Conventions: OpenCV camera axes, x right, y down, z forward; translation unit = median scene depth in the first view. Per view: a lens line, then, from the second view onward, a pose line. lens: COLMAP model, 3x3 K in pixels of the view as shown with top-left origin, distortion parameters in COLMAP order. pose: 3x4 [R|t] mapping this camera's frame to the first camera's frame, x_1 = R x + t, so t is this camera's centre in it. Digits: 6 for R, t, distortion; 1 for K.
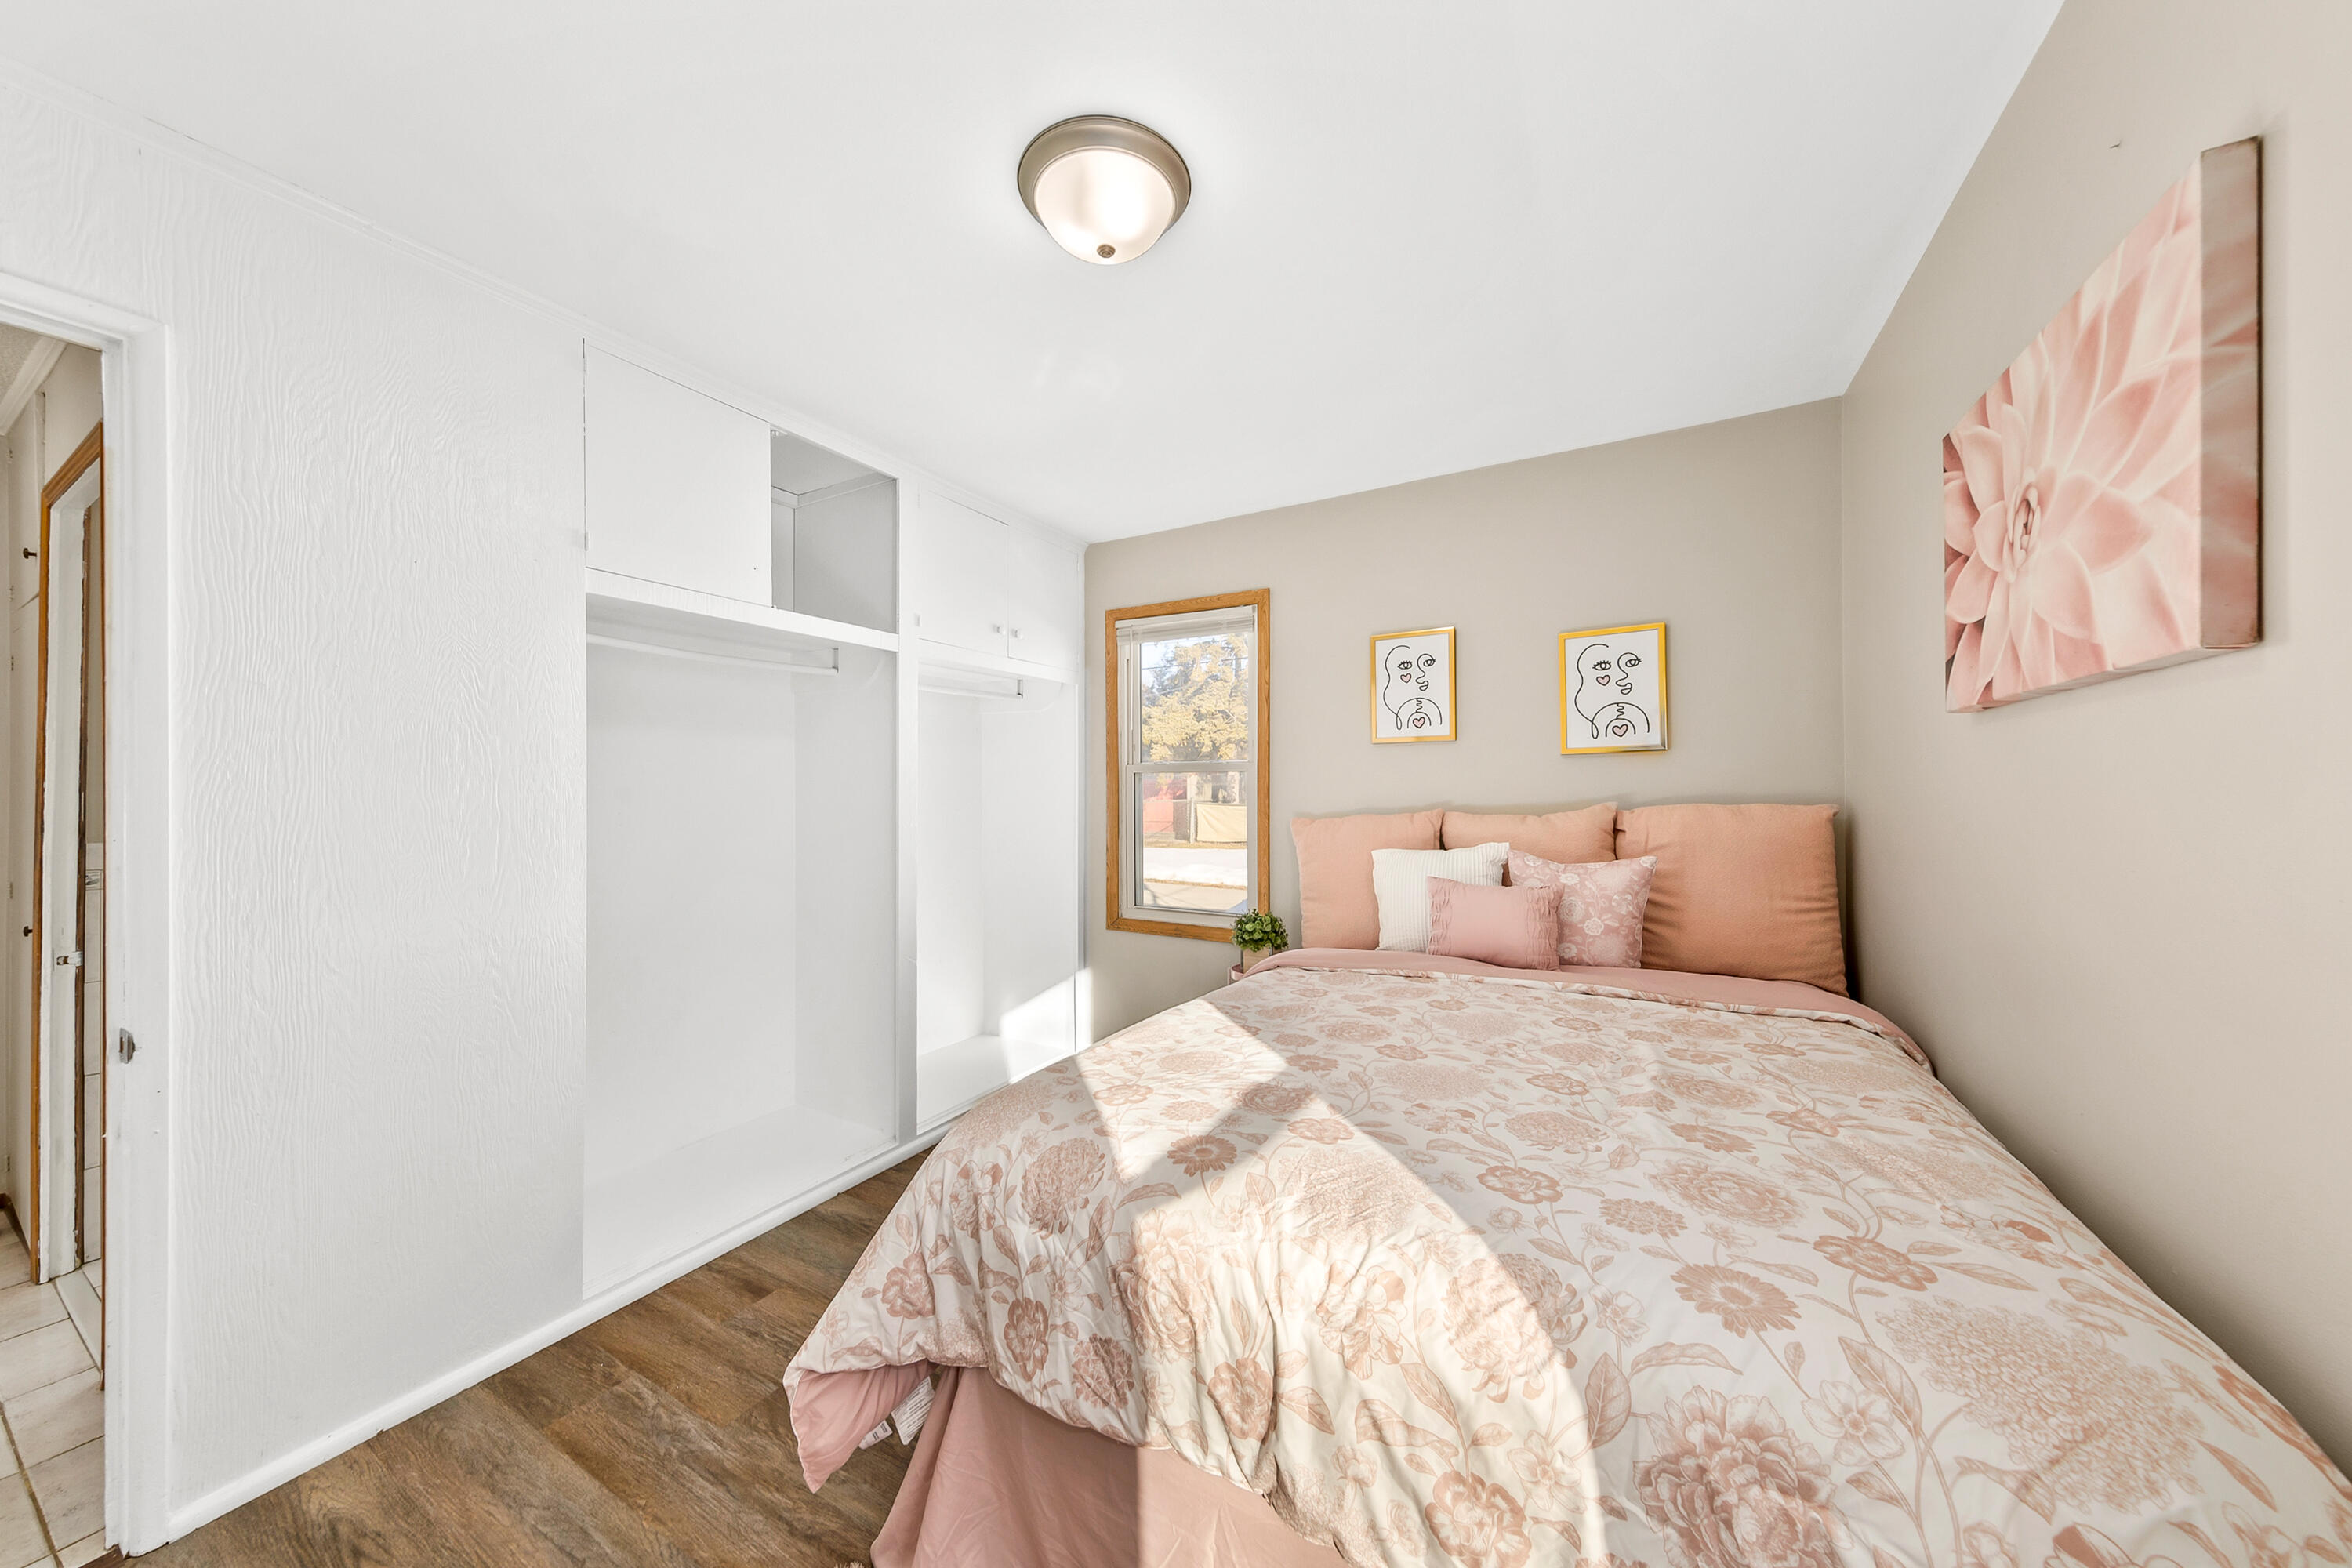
lens RADIAL K [[790.1, 0, 1165.9], [0, 790.1, 791.4], [0, 0, 1]] dist [0.000737, -0.000015]
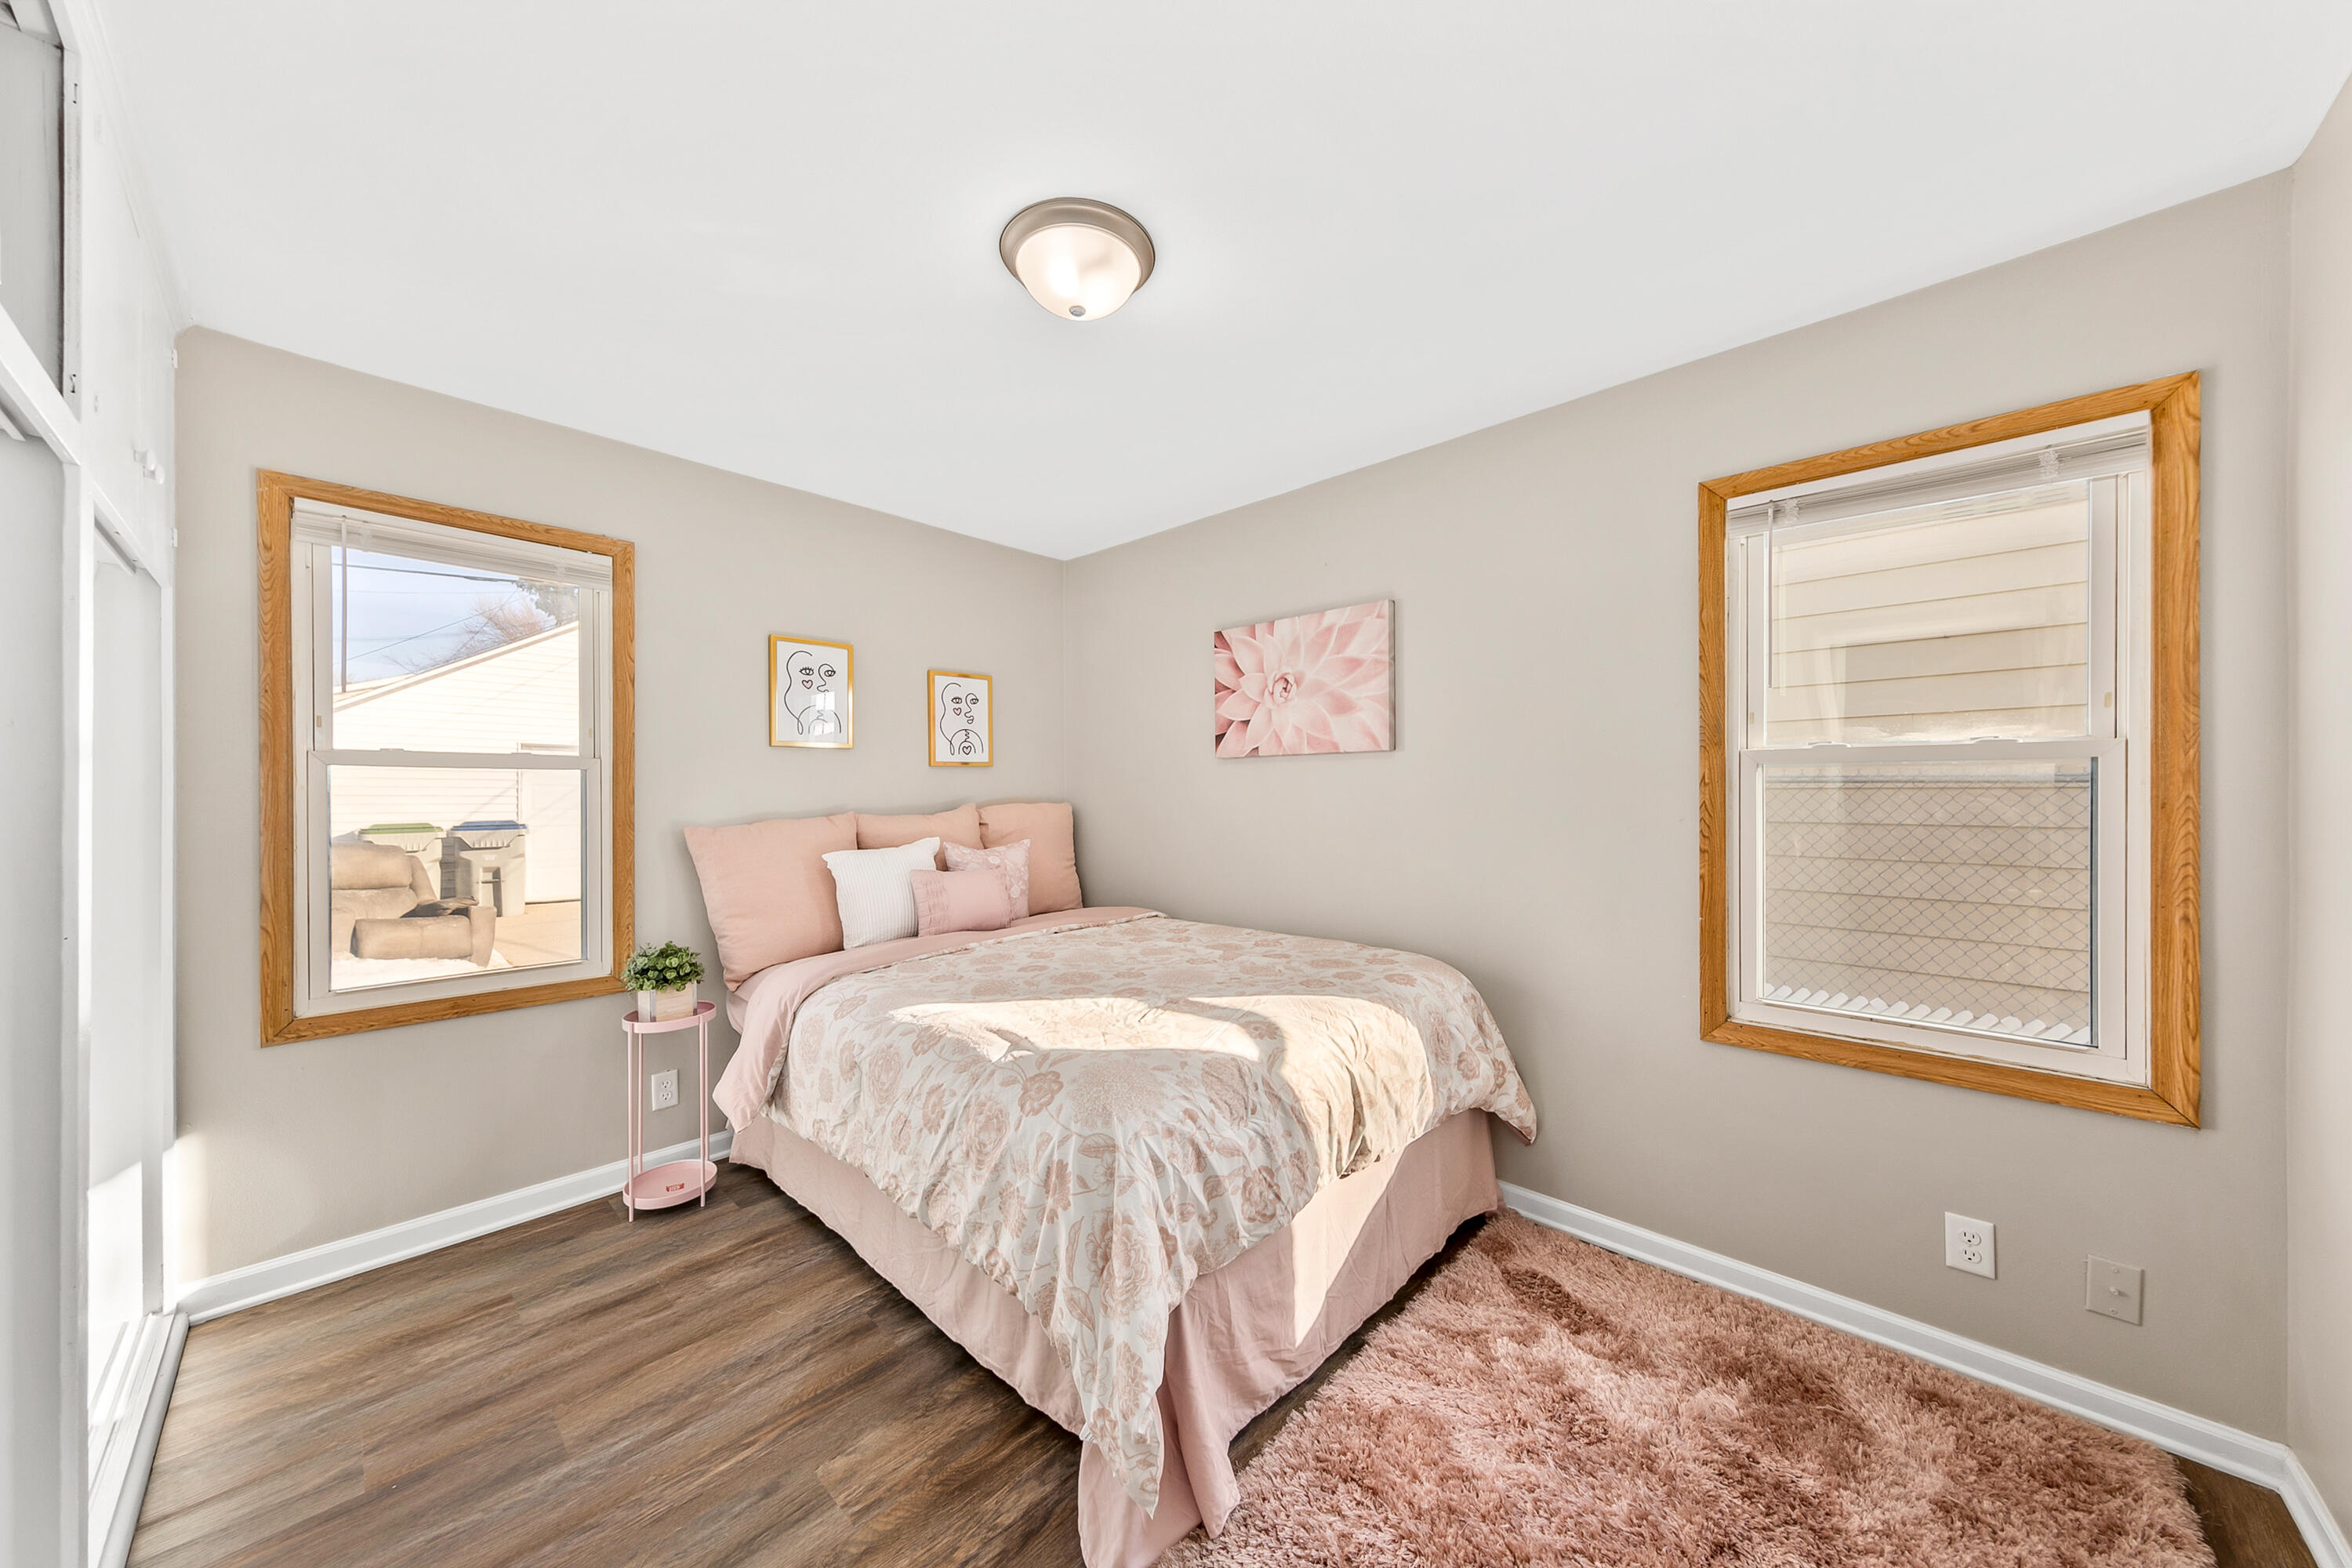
lens RADIAL K [[790.1, 0, 1165.2], [0, 790.1, 792.5], [0, 0, 1]] dist [0.000737, -0.000015]
pose [[0.229979, 0.003143, 0.973190, -0.759961], [0.003196, 0.999987, -0.003985, 0.001726], [-0.973190, 0.004027, 0.229966, 0.418302]]
